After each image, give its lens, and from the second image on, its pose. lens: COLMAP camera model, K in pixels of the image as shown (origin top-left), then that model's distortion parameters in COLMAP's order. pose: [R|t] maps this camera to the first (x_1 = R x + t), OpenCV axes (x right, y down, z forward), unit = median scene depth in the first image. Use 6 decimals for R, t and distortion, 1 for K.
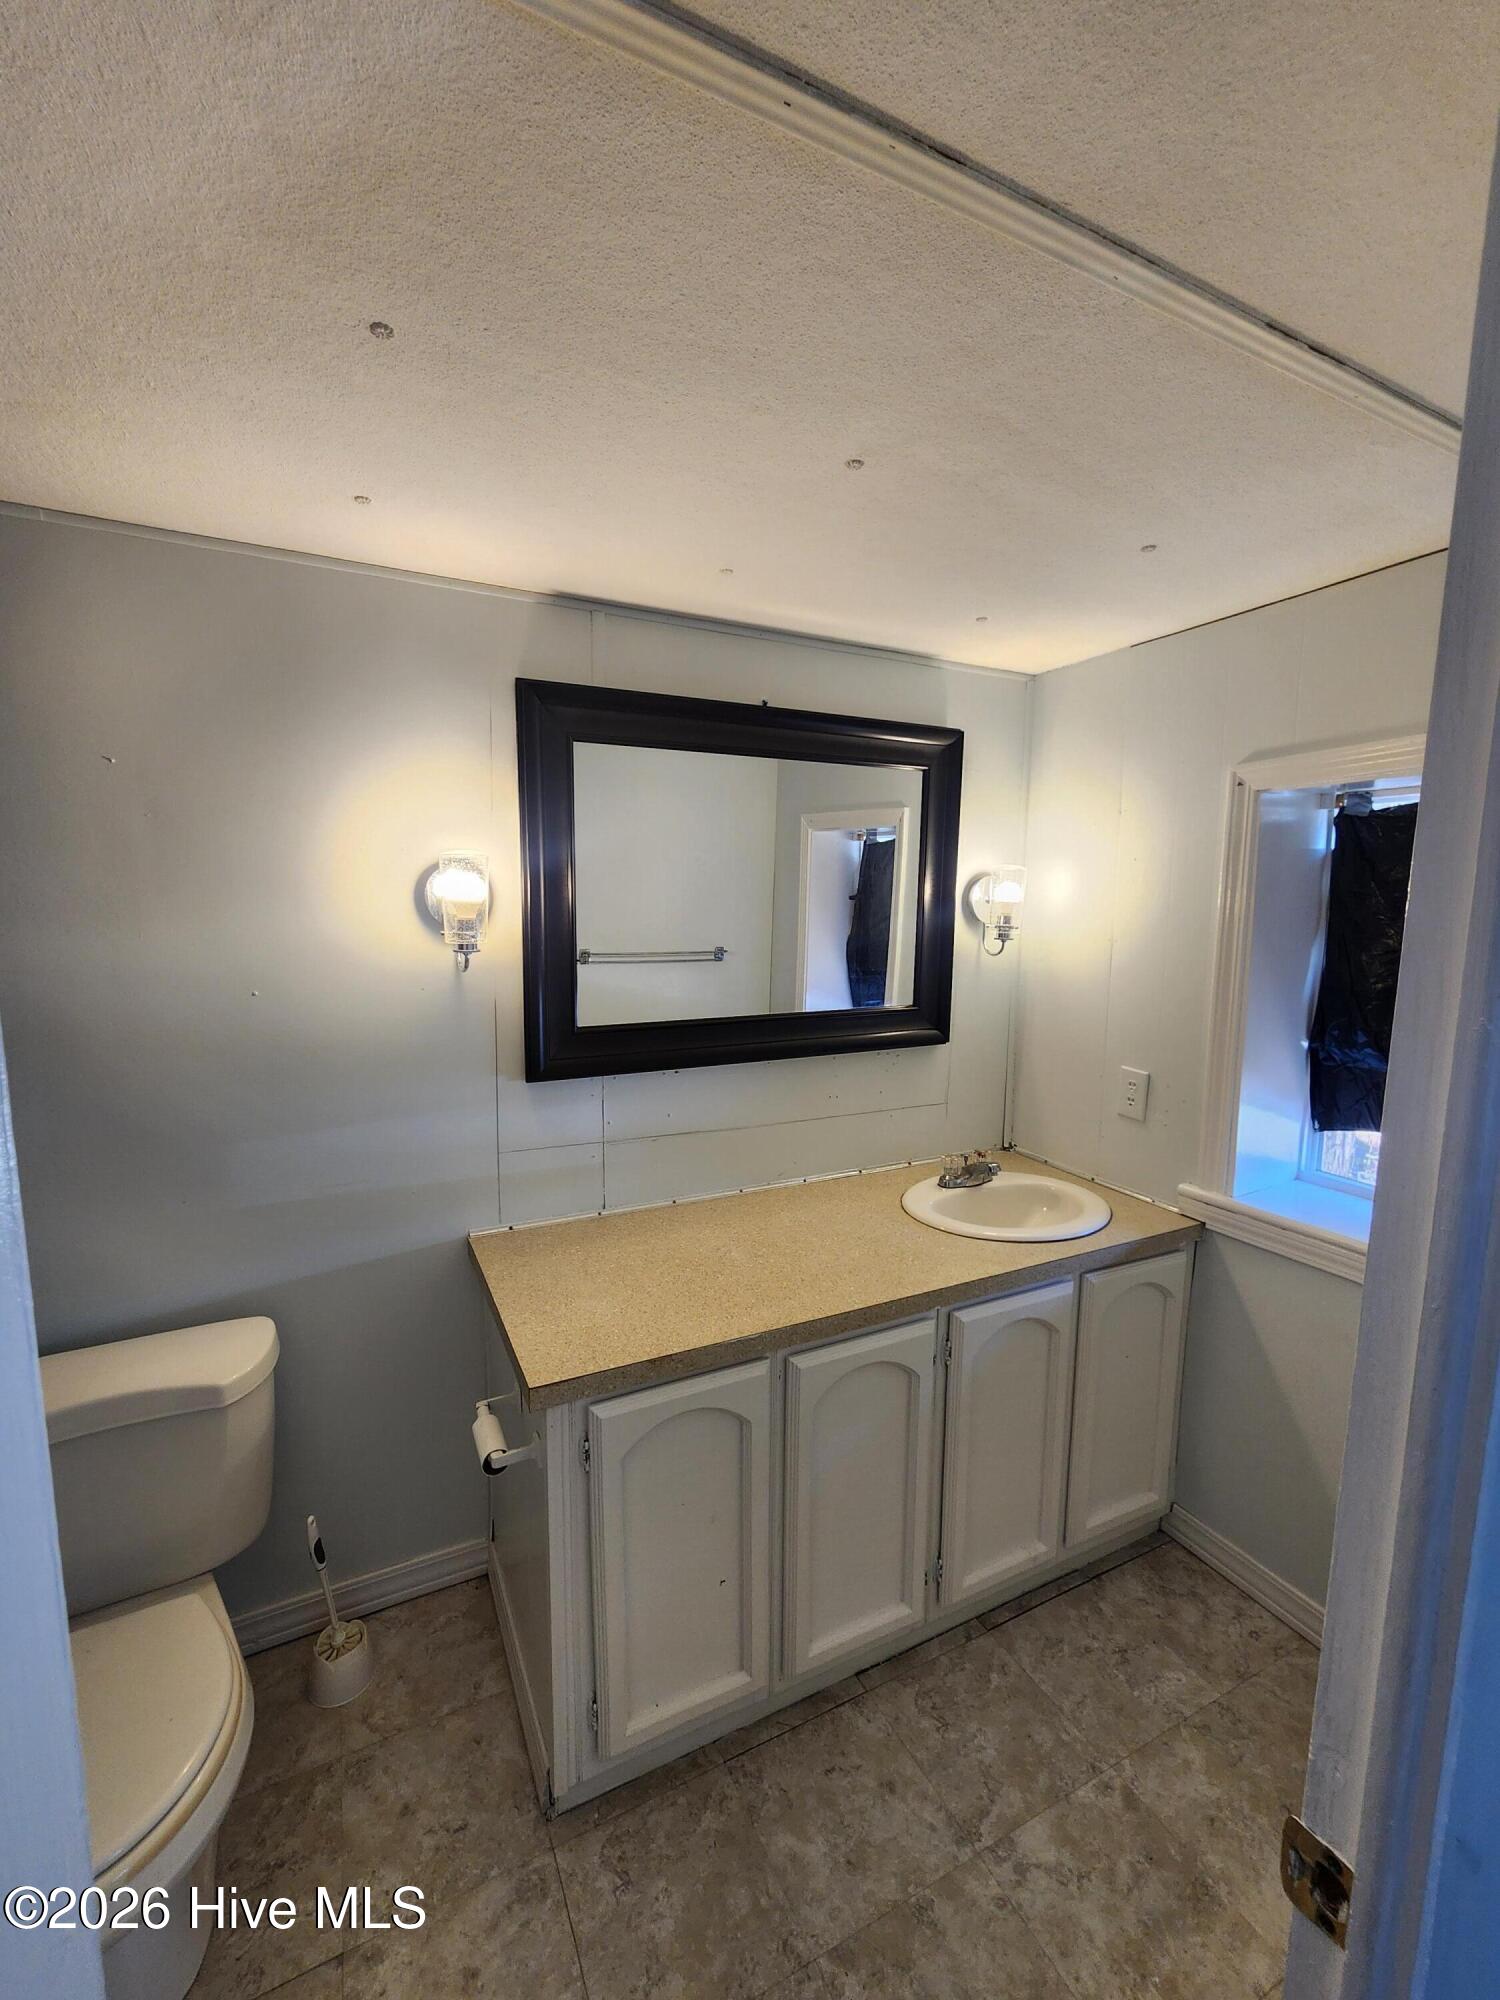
lens RADIAL K [[825.2, 0, 735.4], [0, 825.2, 1005.1], [0, 0, 1]] dist [0.000793, 0.001765]
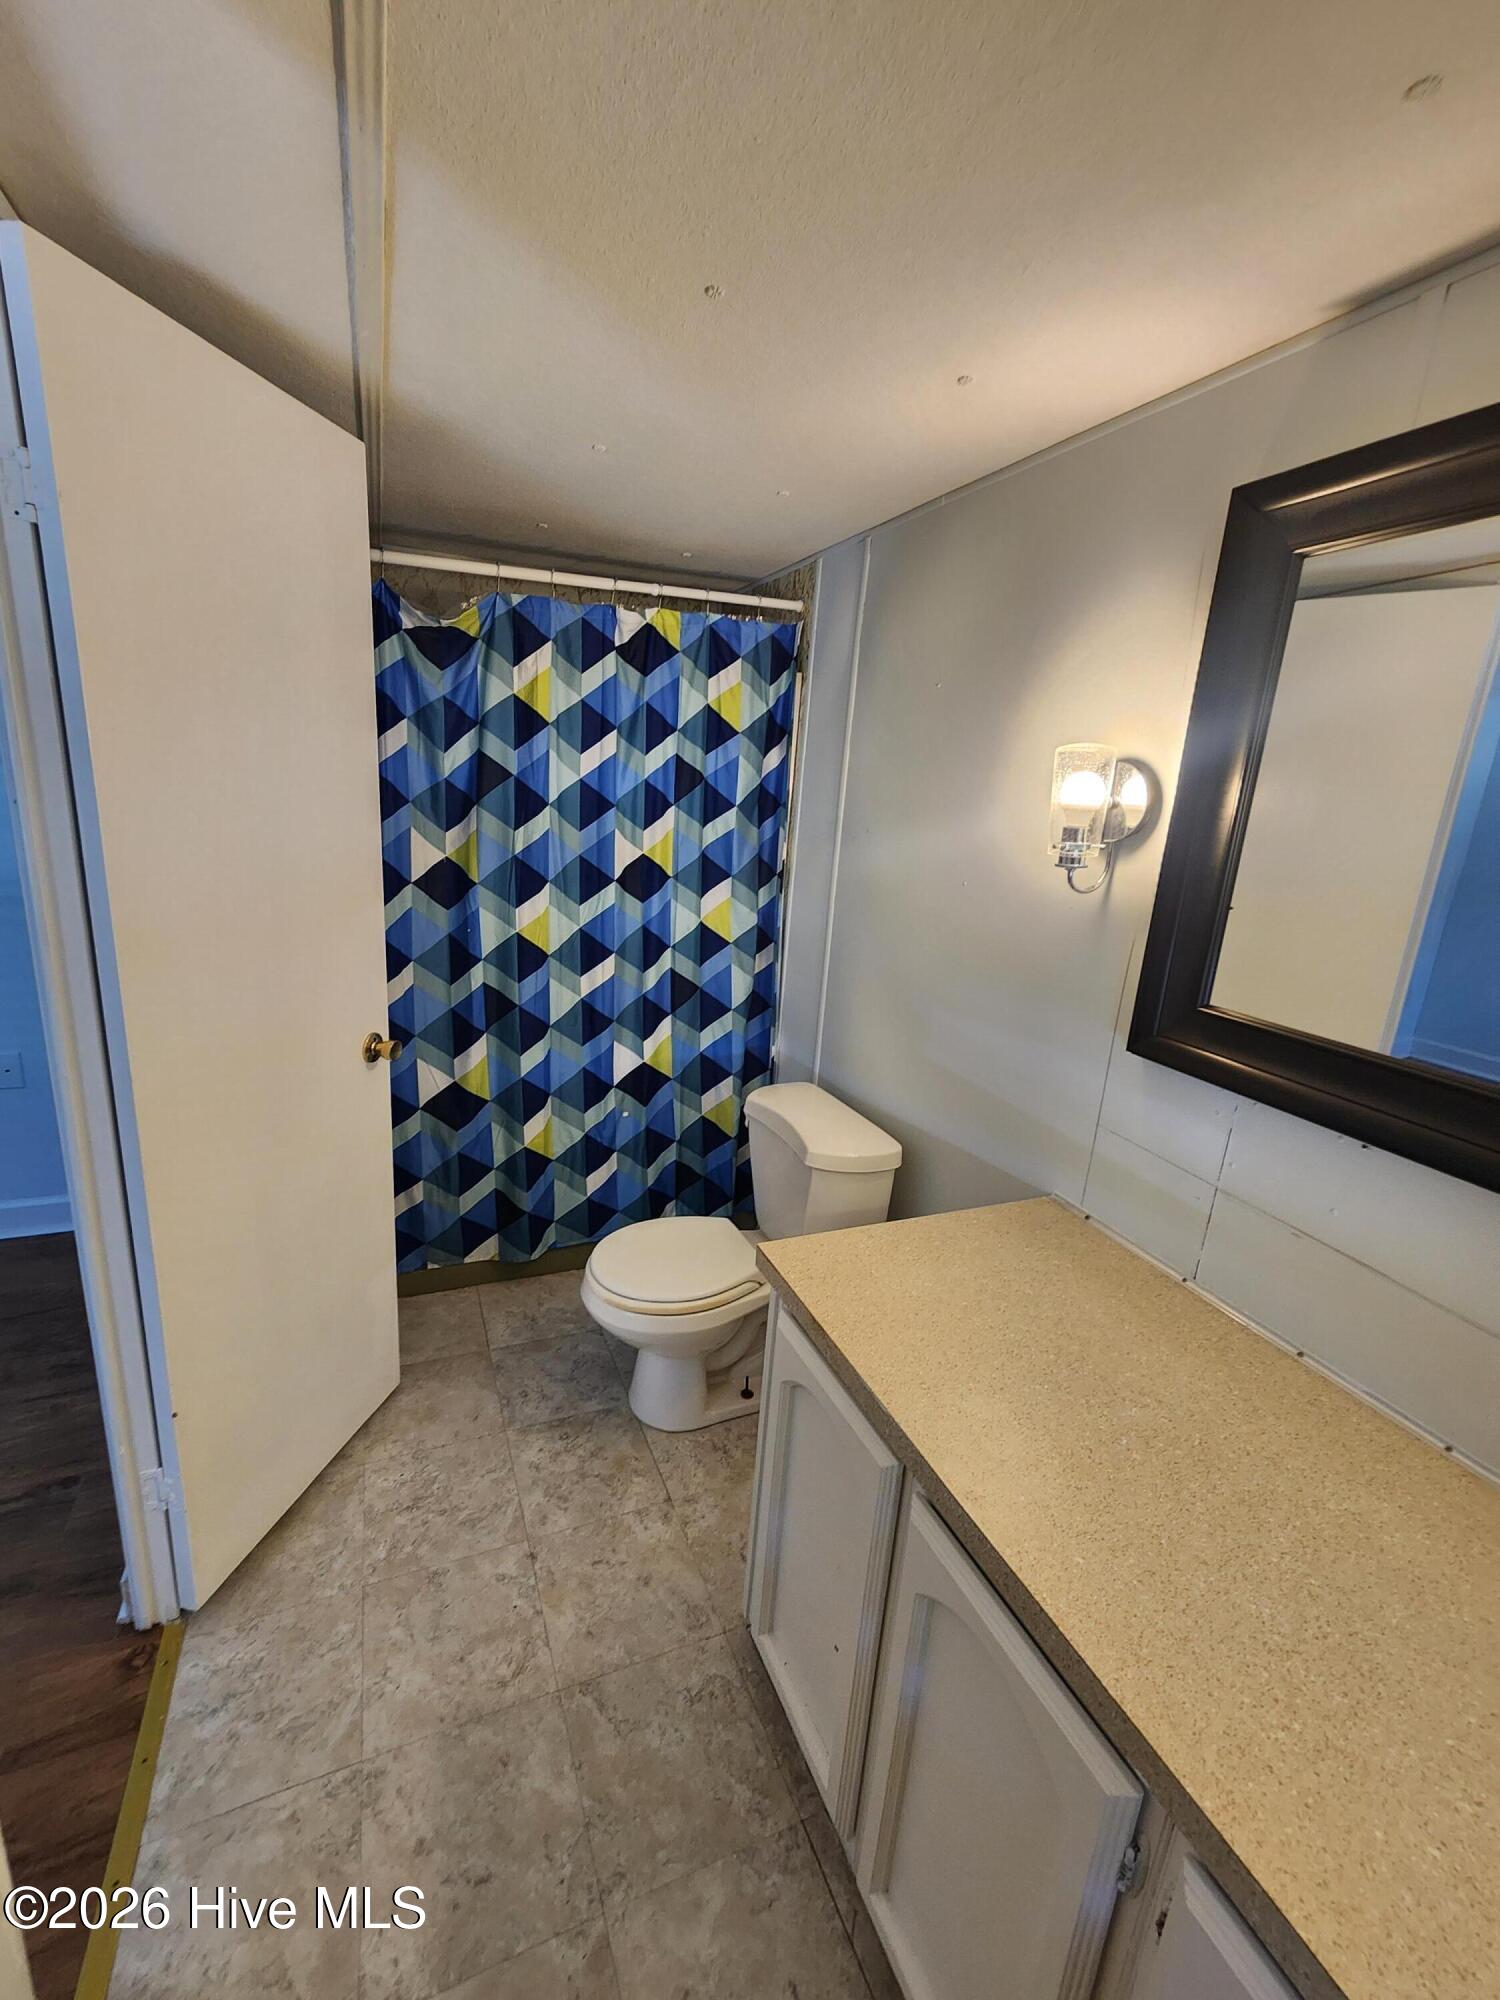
lens RADIAL K [[825.2, 0, 732.1], [0, 825.2, 1004.5], [0, 0, 1]] dist [0.000793, 0.001765]
pose [[-0.057068, 0.237970, -0.969595, 0.675676], [-0.188028, 0.951236, 0.244531, -0.088784], [0.980504, 0.196266, -0.009540, 0.843005]]
